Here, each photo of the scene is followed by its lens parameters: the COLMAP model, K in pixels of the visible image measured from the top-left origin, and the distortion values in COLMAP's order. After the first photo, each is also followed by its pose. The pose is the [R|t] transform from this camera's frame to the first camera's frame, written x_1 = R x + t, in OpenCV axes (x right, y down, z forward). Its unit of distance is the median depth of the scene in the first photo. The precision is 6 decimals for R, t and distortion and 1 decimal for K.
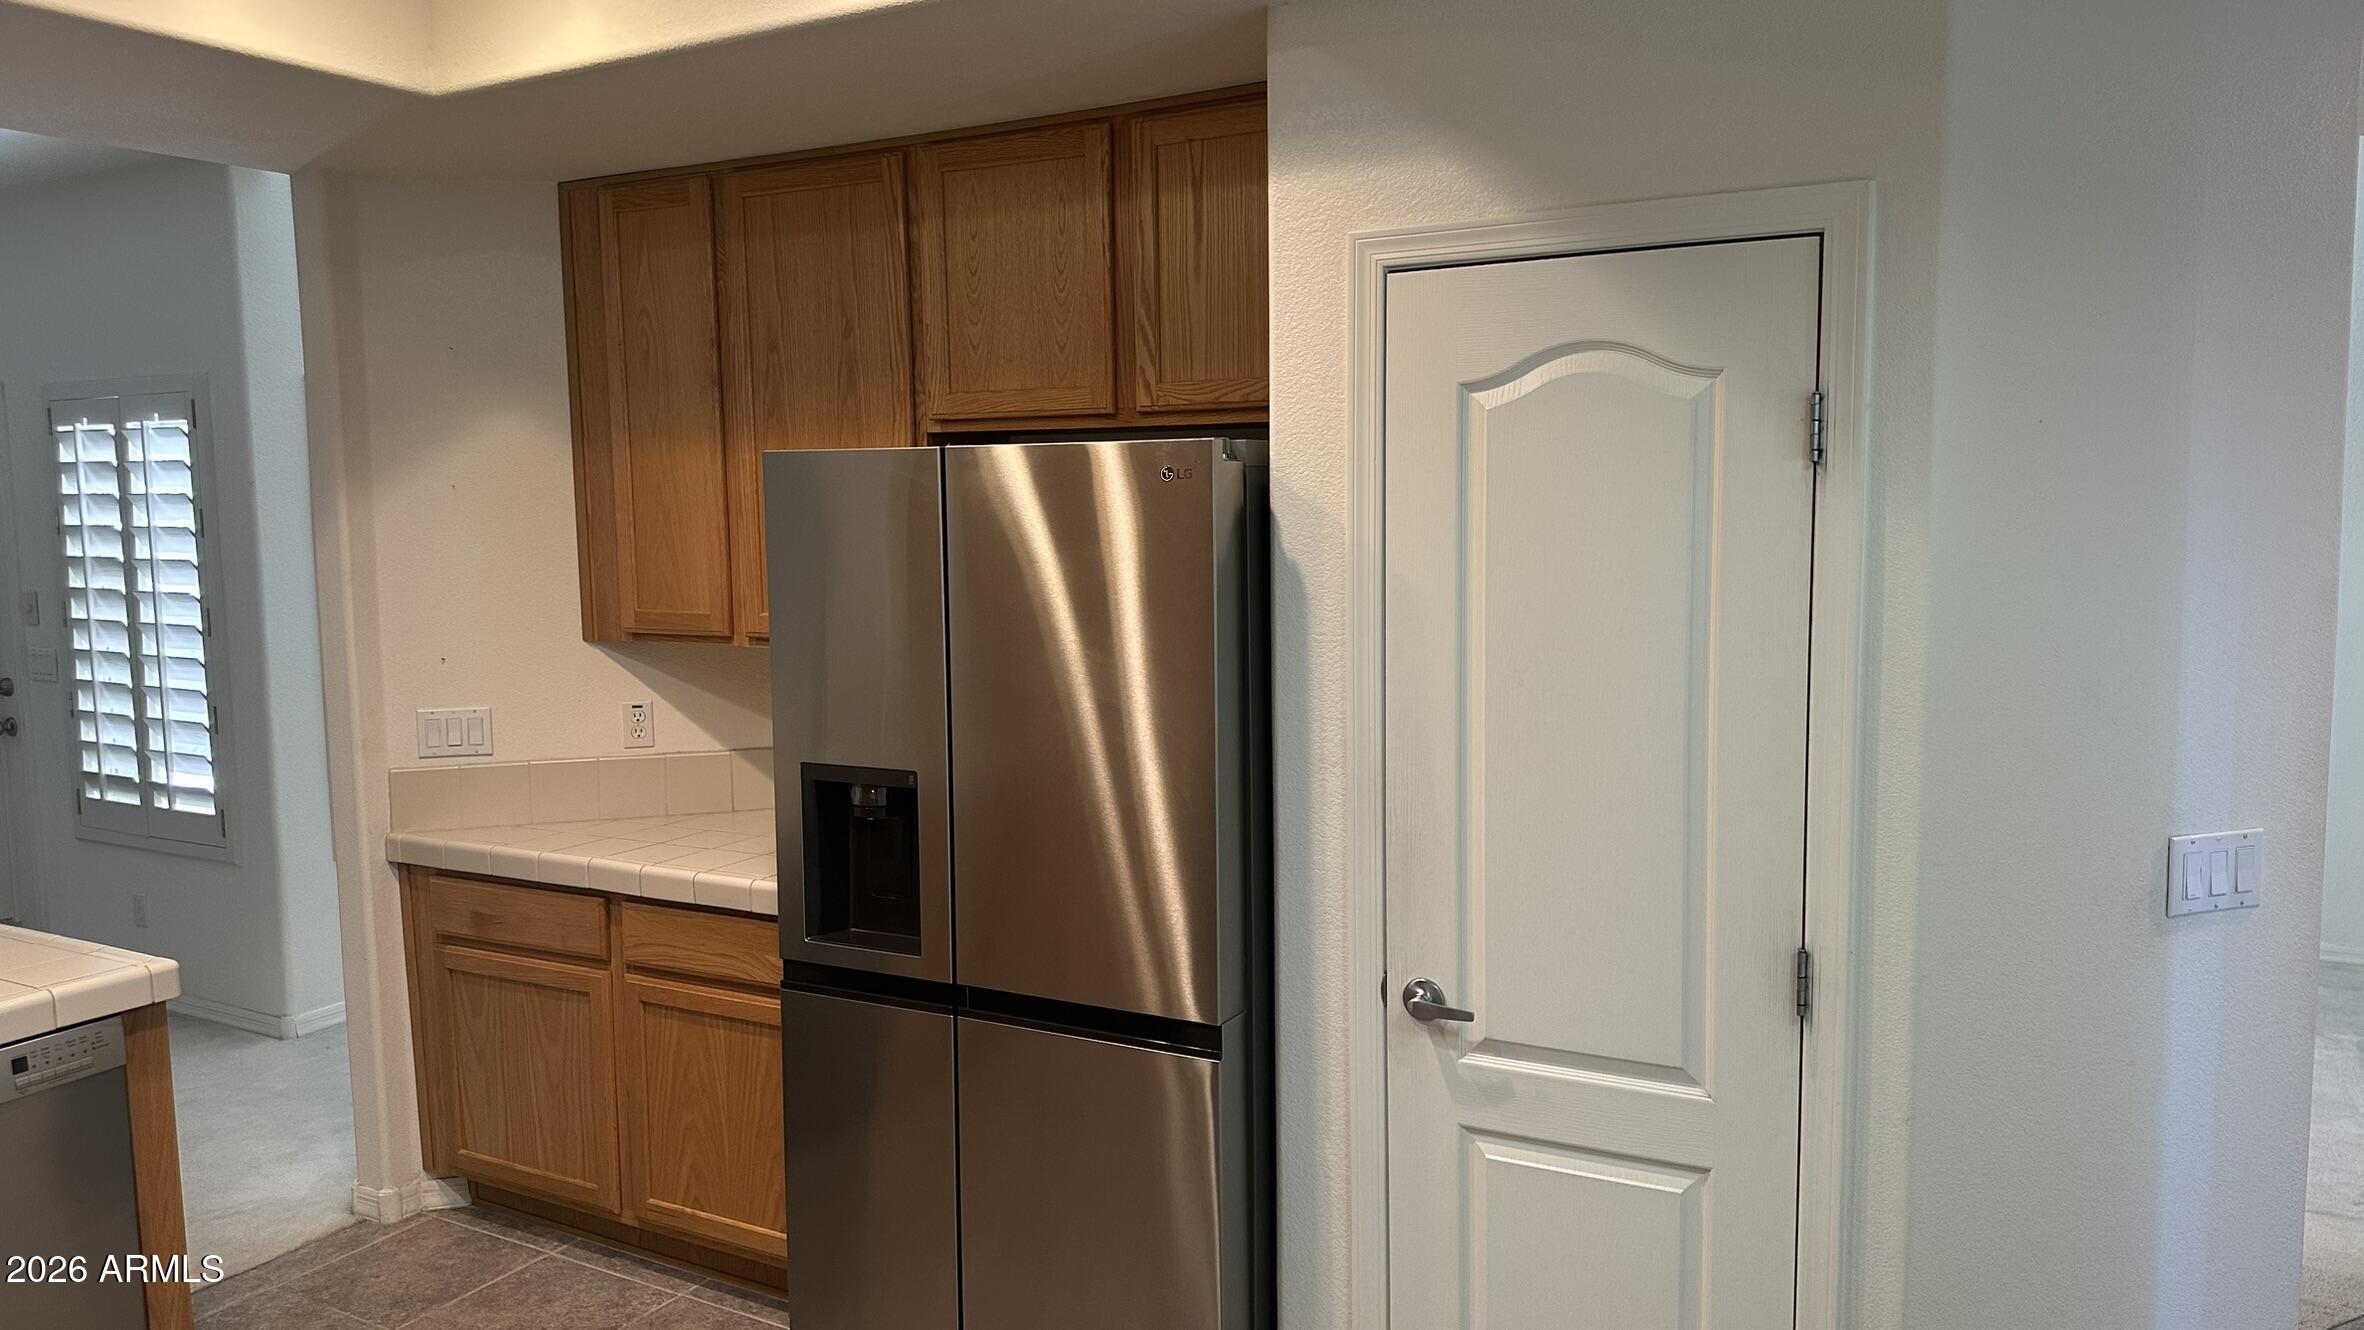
lens RADIAL K [[1601.4, 0, 1182.0], [0, 1601.4, 665.0], [0, 0, 1]] dist [0.054138, -0.077205]
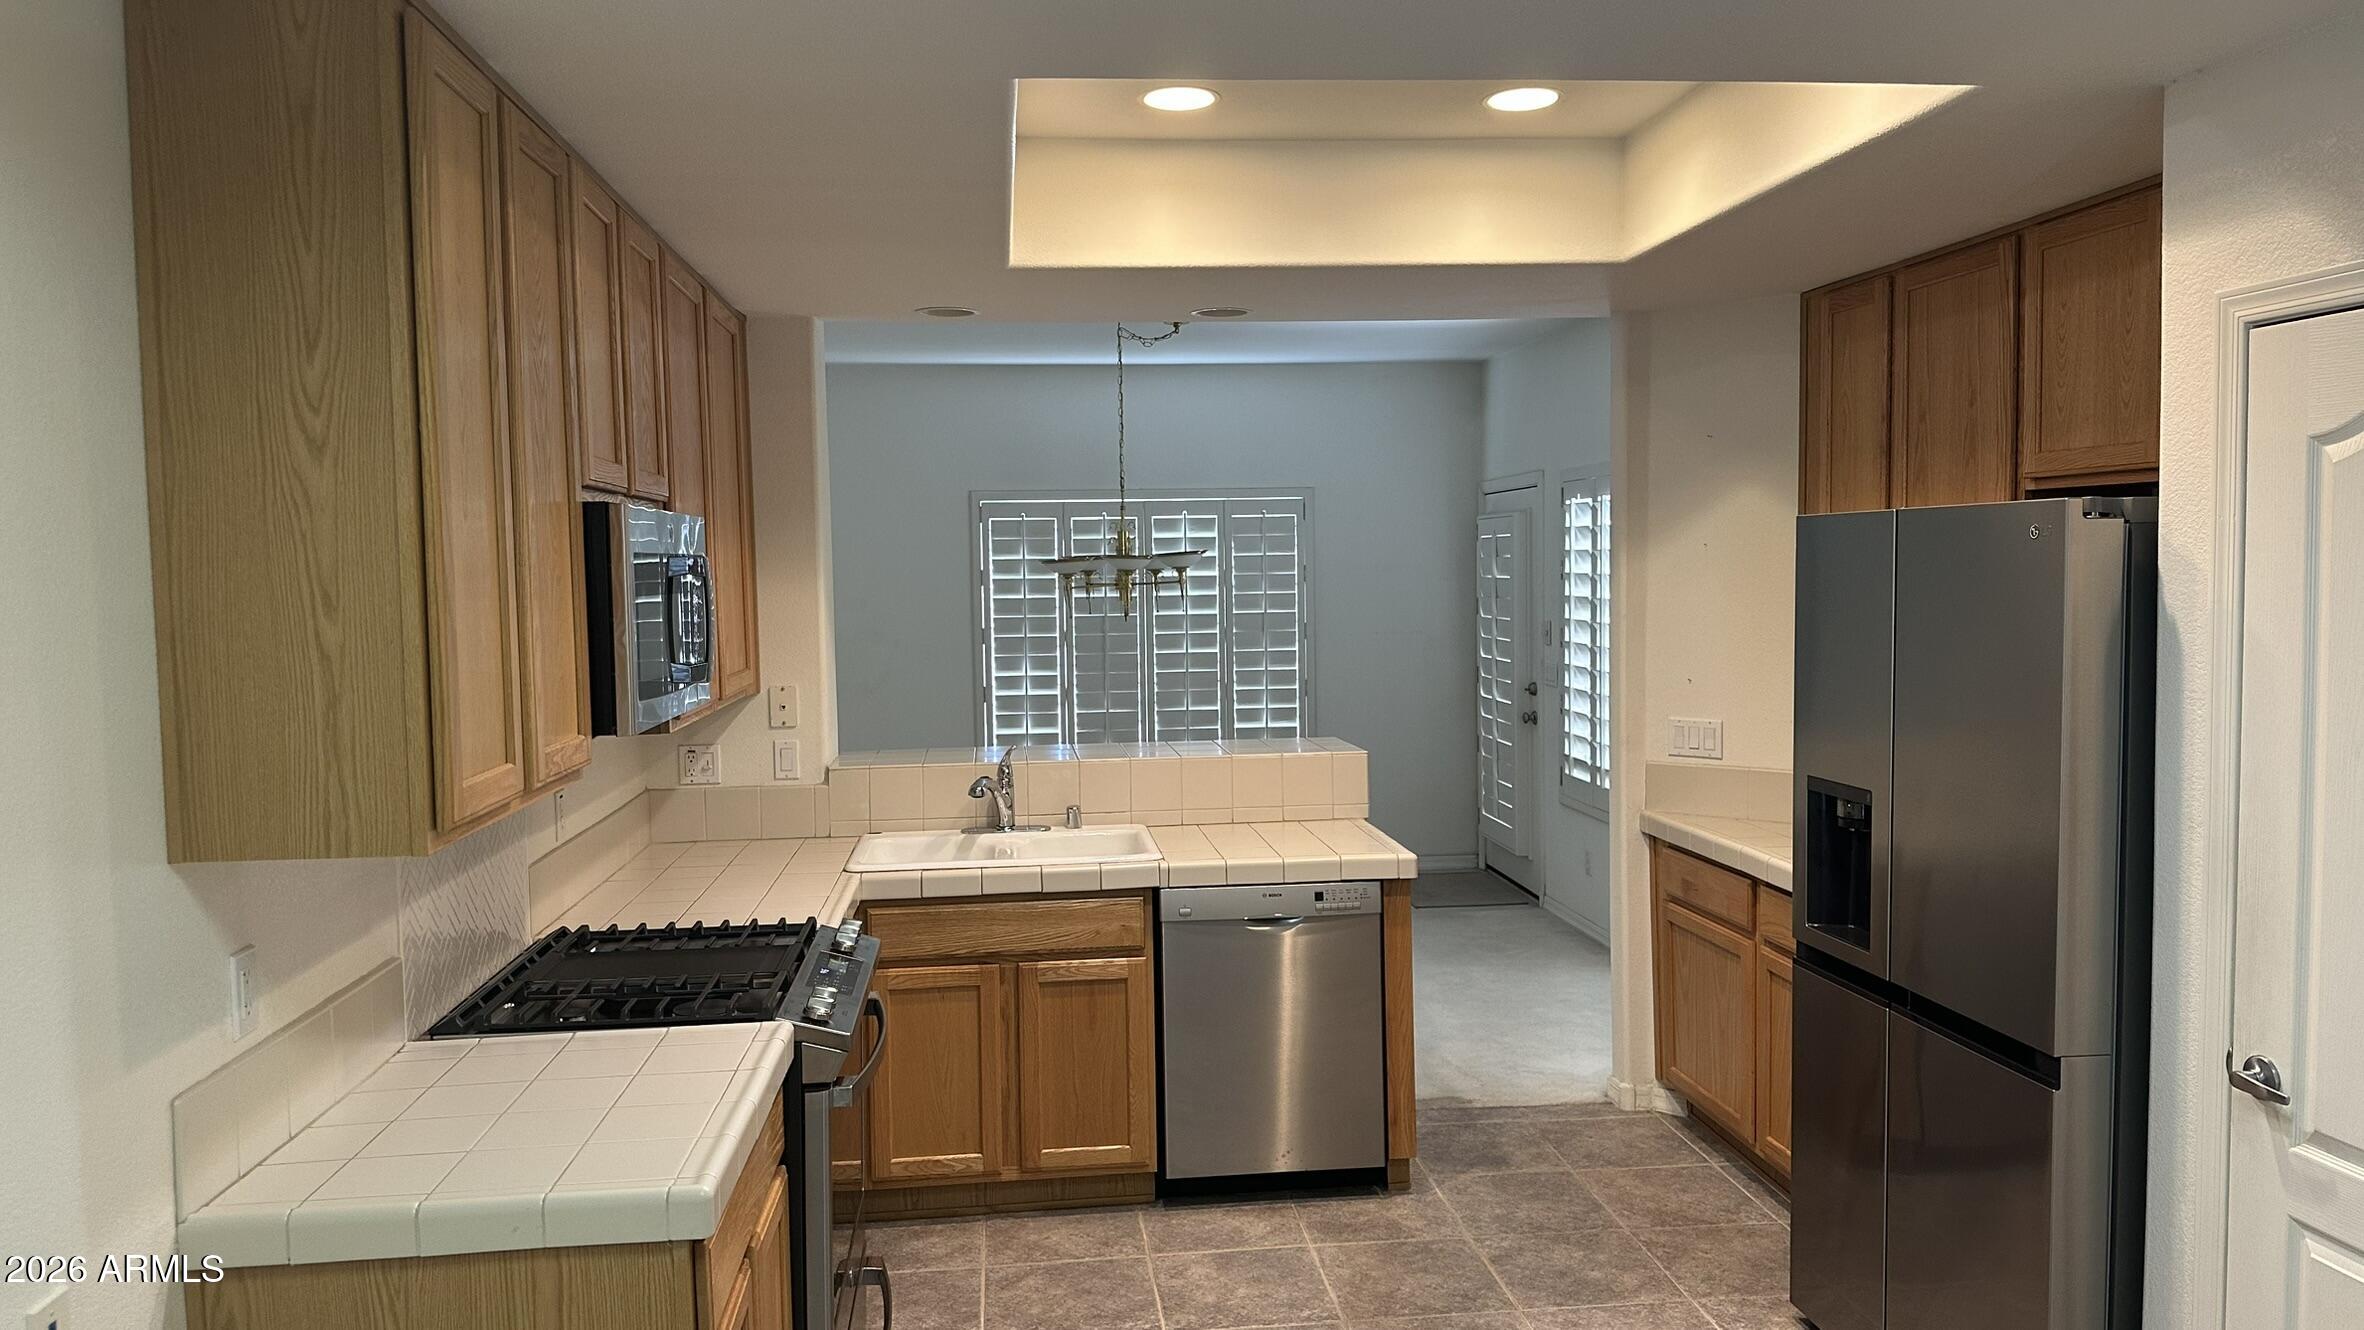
lens RADIAL K [[1609.8, 0, 1177.6], [0, 1609.8, 637.1], [0, 0, 1]] dist [0.061805, -0.158817]
pose [[0.560738, 0.037203, -0.827157, 0.421152], [-0.073771, 0.997262, -0.005156, -0.000827], [0.824700, 0.063912, 0.561947, -0.060150]]
